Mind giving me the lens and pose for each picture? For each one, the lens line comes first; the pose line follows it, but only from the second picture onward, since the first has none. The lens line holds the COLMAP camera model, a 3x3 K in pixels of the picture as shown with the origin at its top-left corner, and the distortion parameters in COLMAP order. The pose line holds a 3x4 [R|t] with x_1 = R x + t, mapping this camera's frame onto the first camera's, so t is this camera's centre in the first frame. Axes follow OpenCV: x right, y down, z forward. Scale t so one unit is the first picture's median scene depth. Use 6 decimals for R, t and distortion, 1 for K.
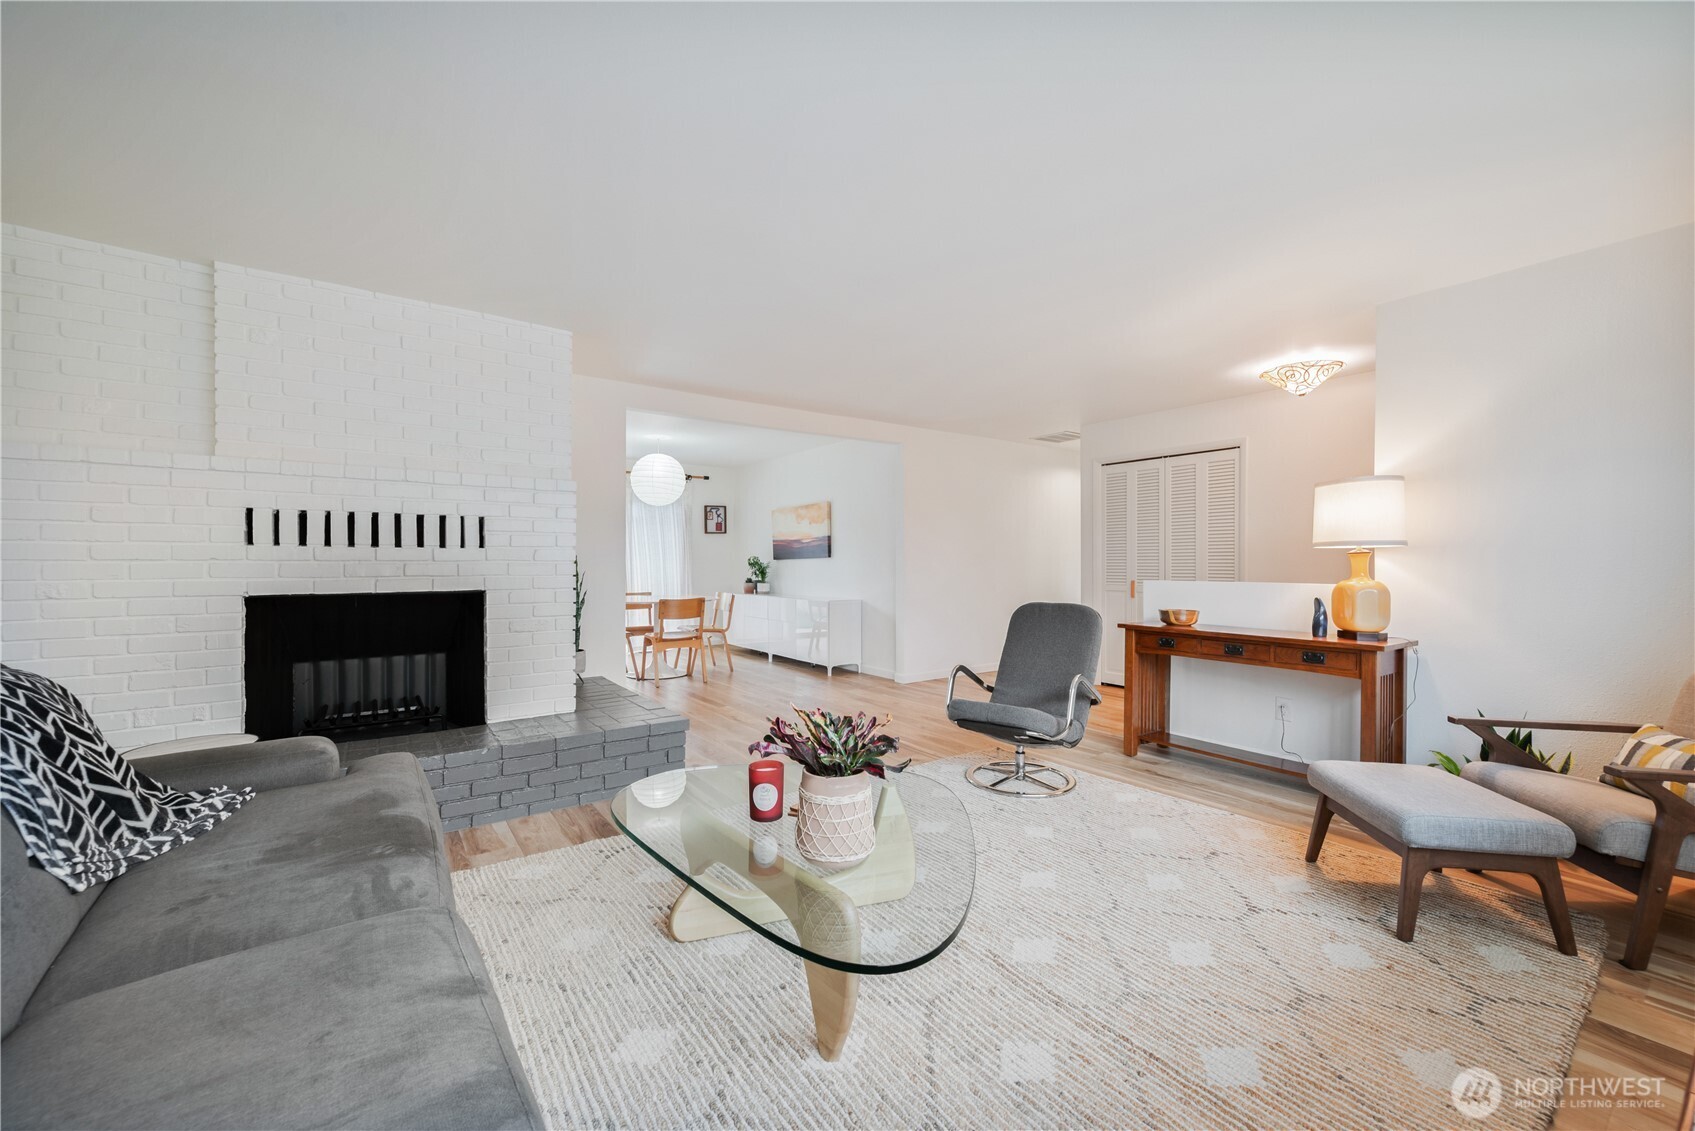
lens RADIAL K [[651.5, 0, 848.8], [0, 651.5, 561.7], [0, 0, 1]] dist [-0.000085, 0.000000]
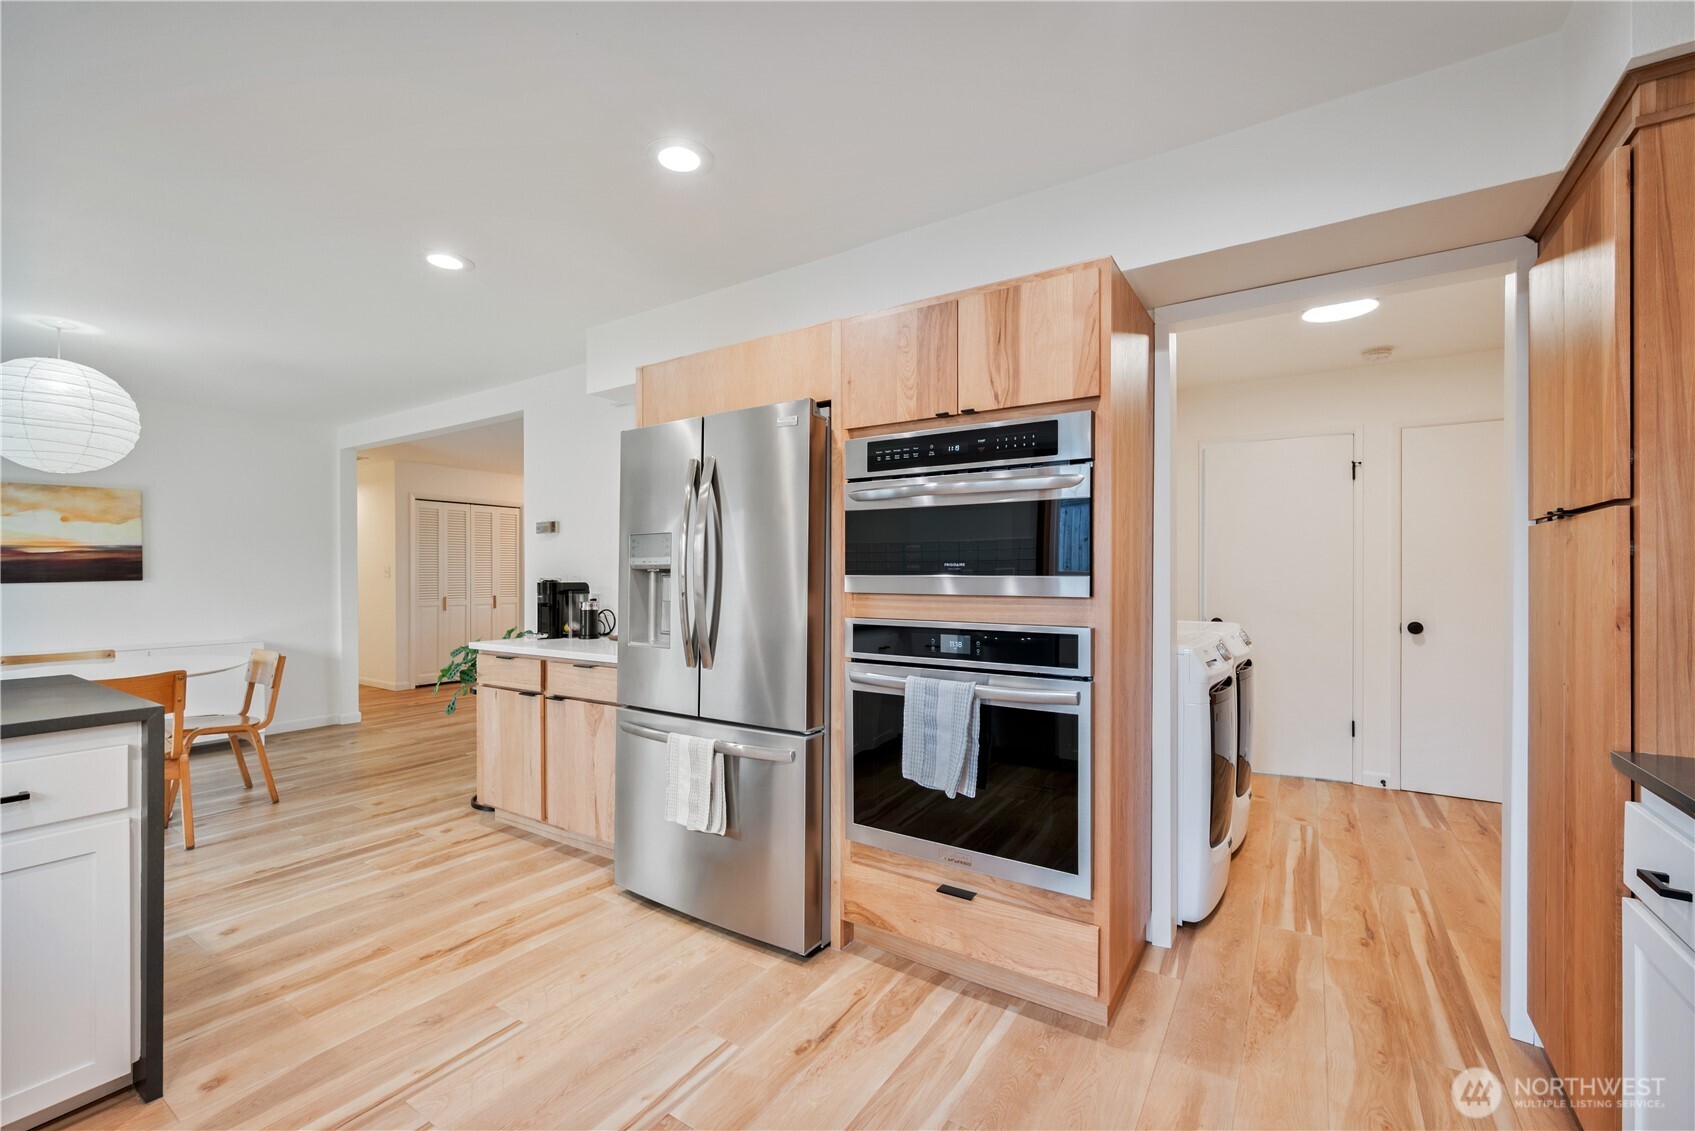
lens RADIAL K [[713.2, 0, 848.6], [0, 713.2, 573.2], [0, 0, 1]] dist [-0.009800, -0.000230]
pose [[-0.353272, 0.001440, 0.935520, -0.875858], [0.003058, 0.999995, -0.000384, -0.011044], [-0.935516, 0.002725, -0.353275, 0.598664]]
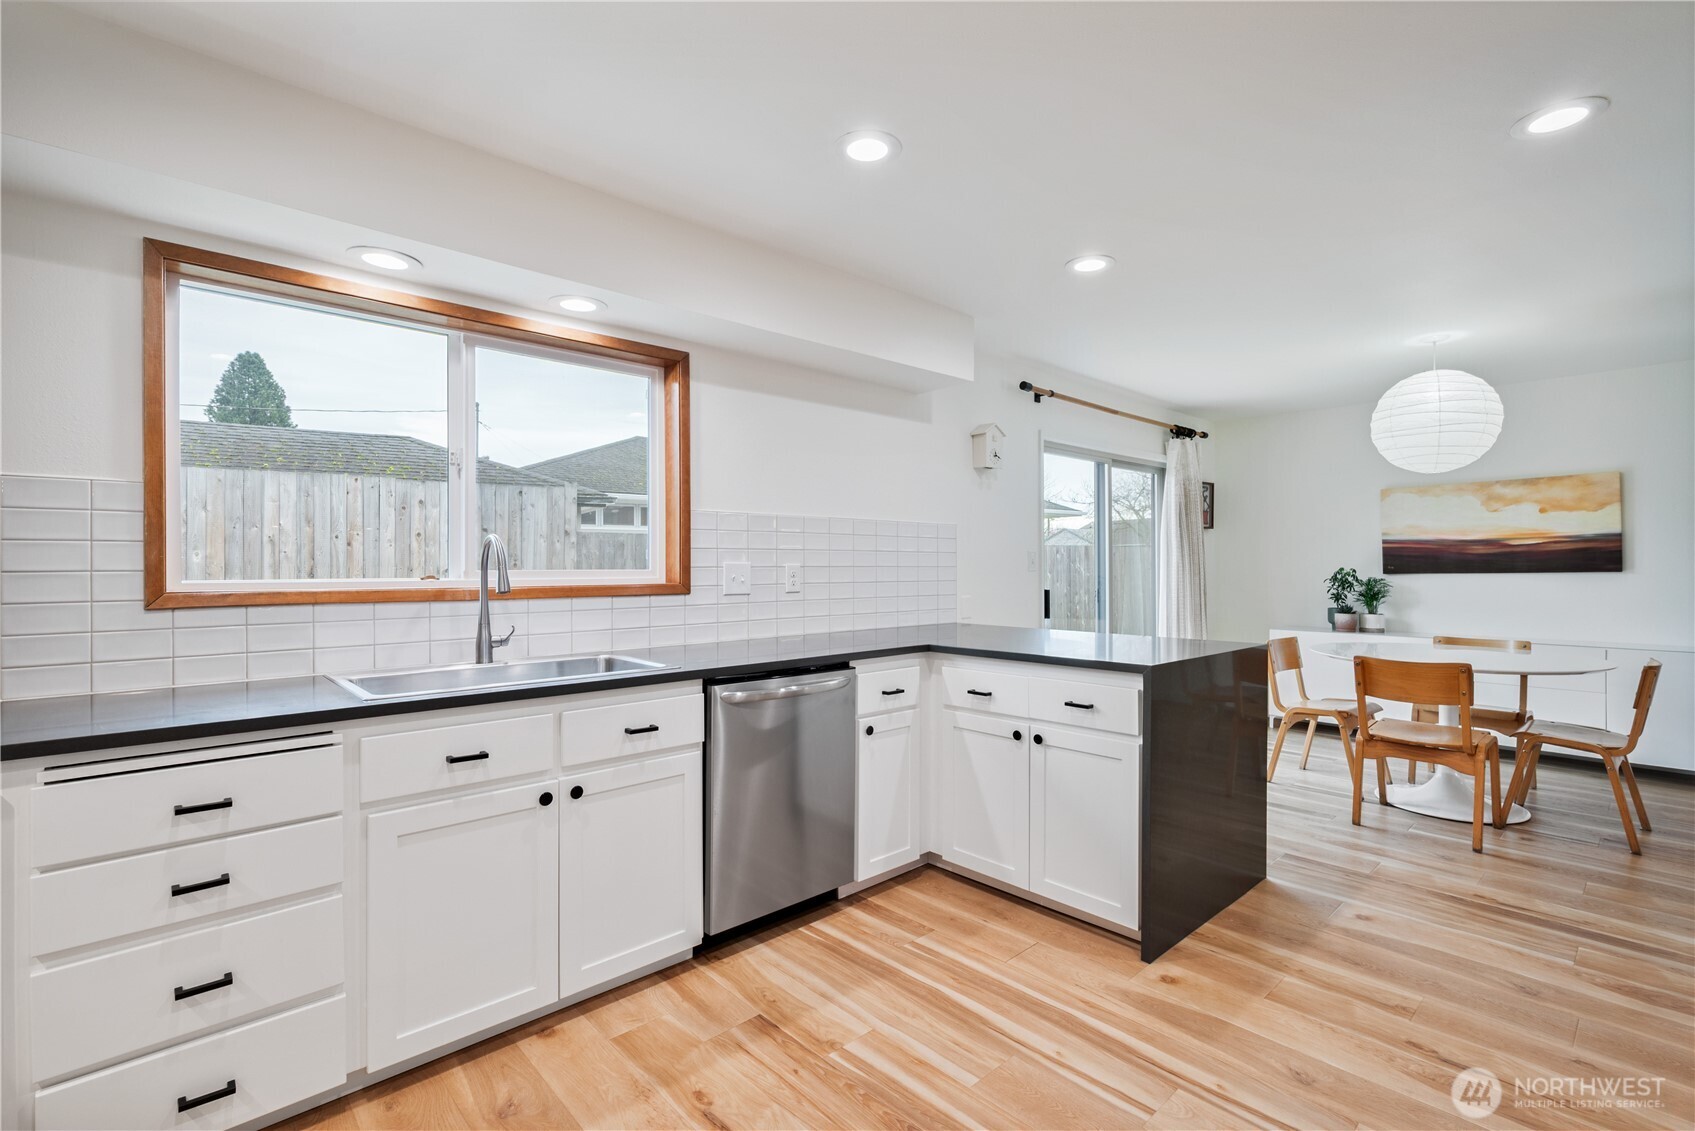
lens RADIAL K [[768.9, 0, 847.0], [0, 768.9, 559.6], [0, 0, 1]] dist [0.000103, 0.000087]
pose [[0.994647, 0.001967, 0.103314, -0.742028], [-0.001185, 0.999970, -0.007635, -0.011076], [-0.103326, 0.007471, 0.994619, 0.409188]]
